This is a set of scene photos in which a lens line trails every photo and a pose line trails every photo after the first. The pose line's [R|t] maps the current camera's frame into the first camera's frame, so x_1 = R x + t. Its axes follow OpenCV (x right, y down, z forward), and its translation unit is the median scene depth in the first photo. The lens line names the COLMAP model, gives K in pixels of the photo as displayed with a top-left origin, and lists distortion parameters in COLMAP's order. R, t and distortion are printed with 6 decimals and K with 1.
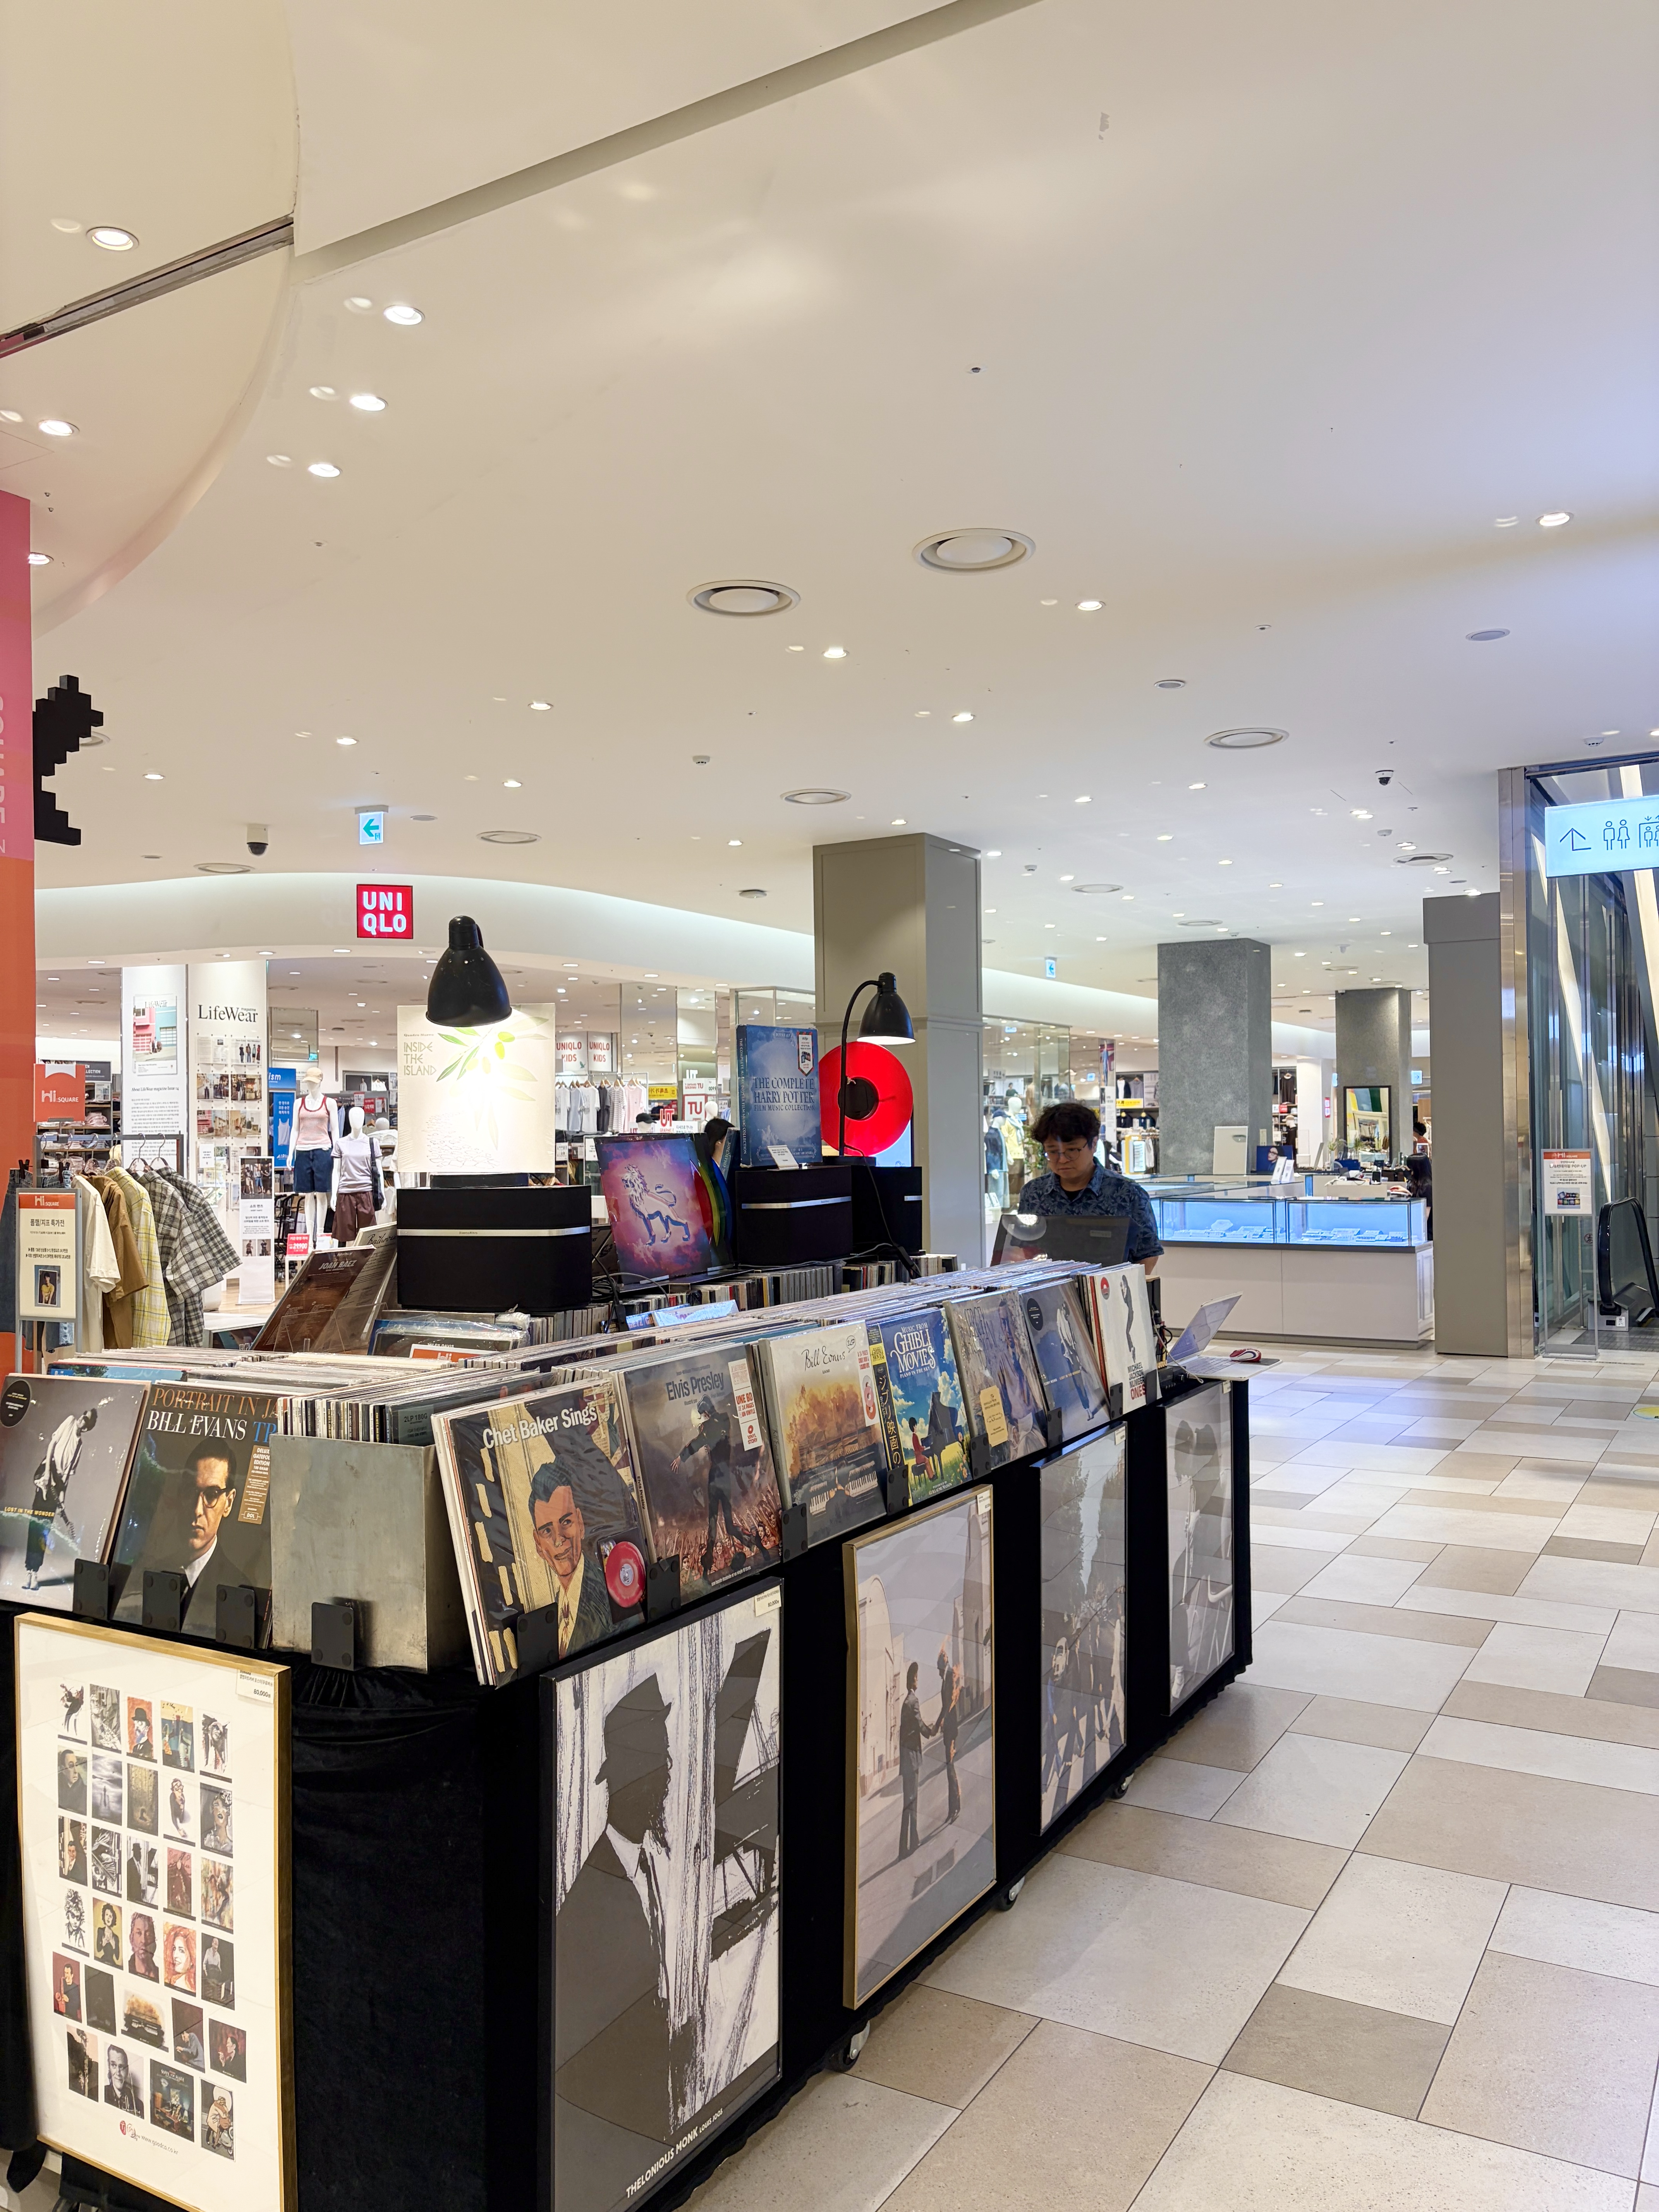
lens RADIAL K [[1665.6, 0, 835.1], [0, 1665.6, 1120.1], [0, 0, 1]] dist [0.013486, -0.001045]
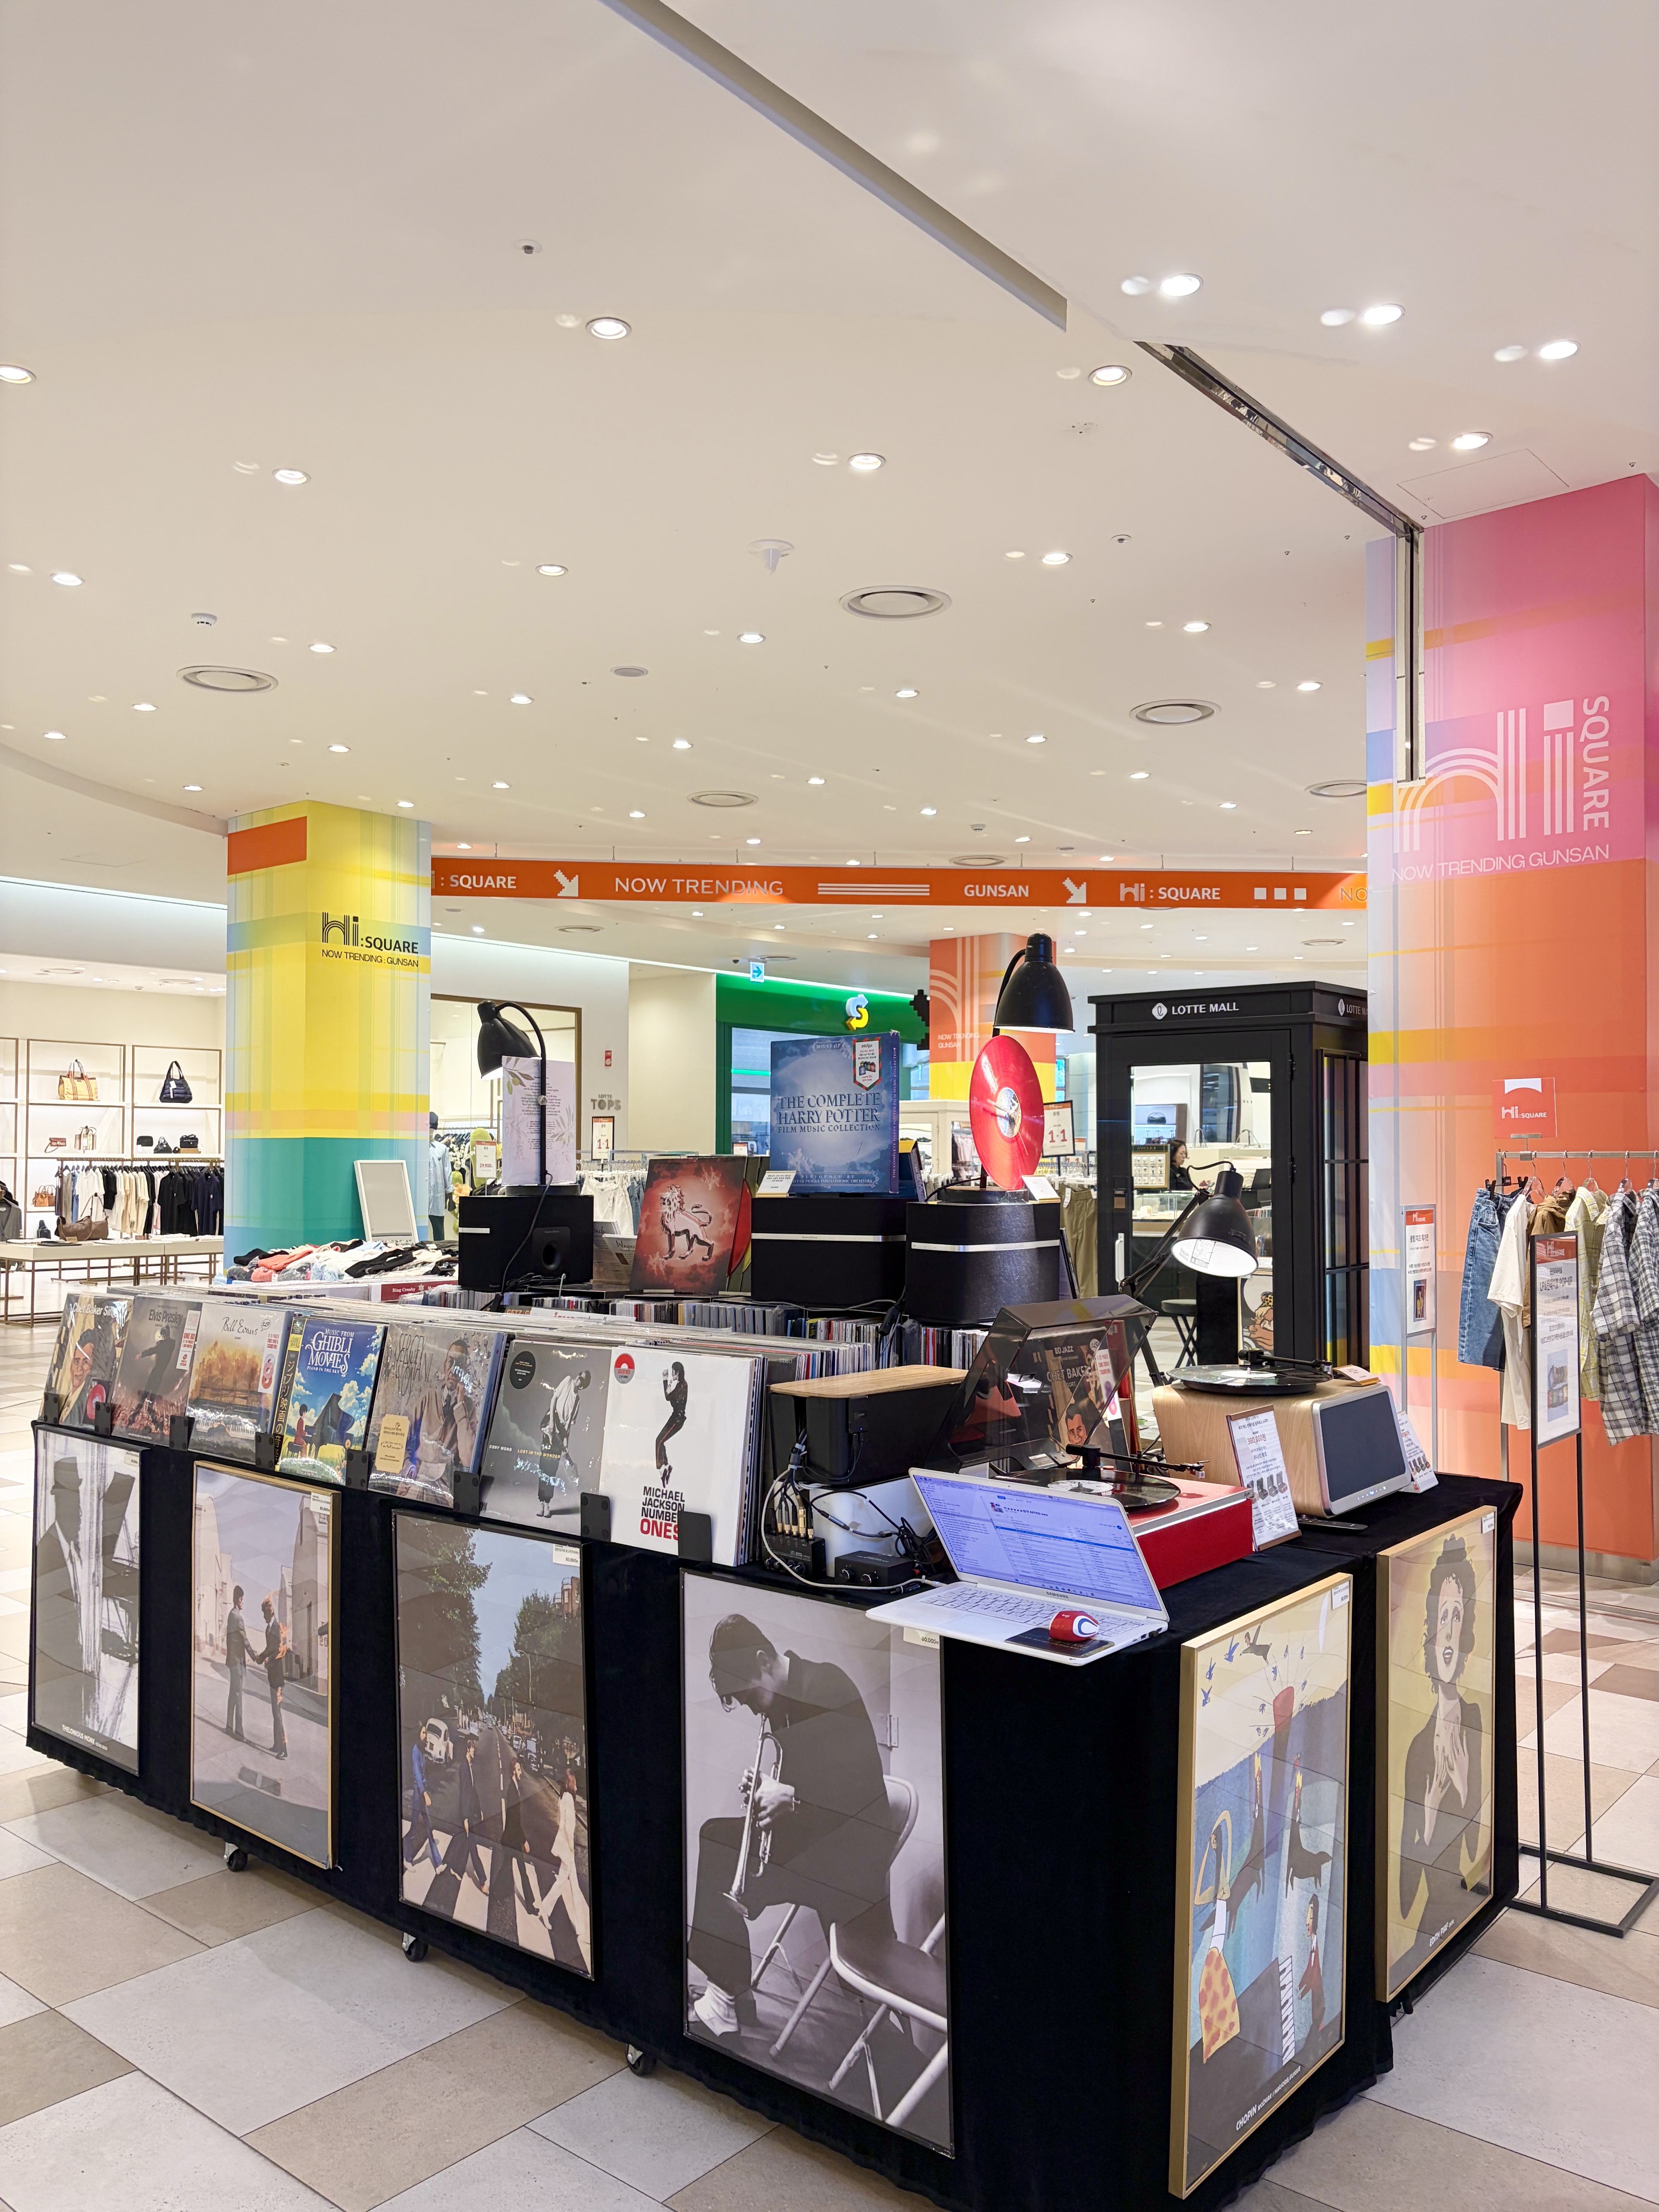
lens RADIAL K [[1665.6, 0, 839.0], [0, 1665.6, 1102.4], [0, 0, 1]] dist [0.013486, -0.001045]
pose [[-0.175086, -0.016683, -0.984412, 1.033118], [0.014247, 0.999709, -0.019476, -0.005000], [0.984450, -0.017435, -0.174797, 1.431679]]
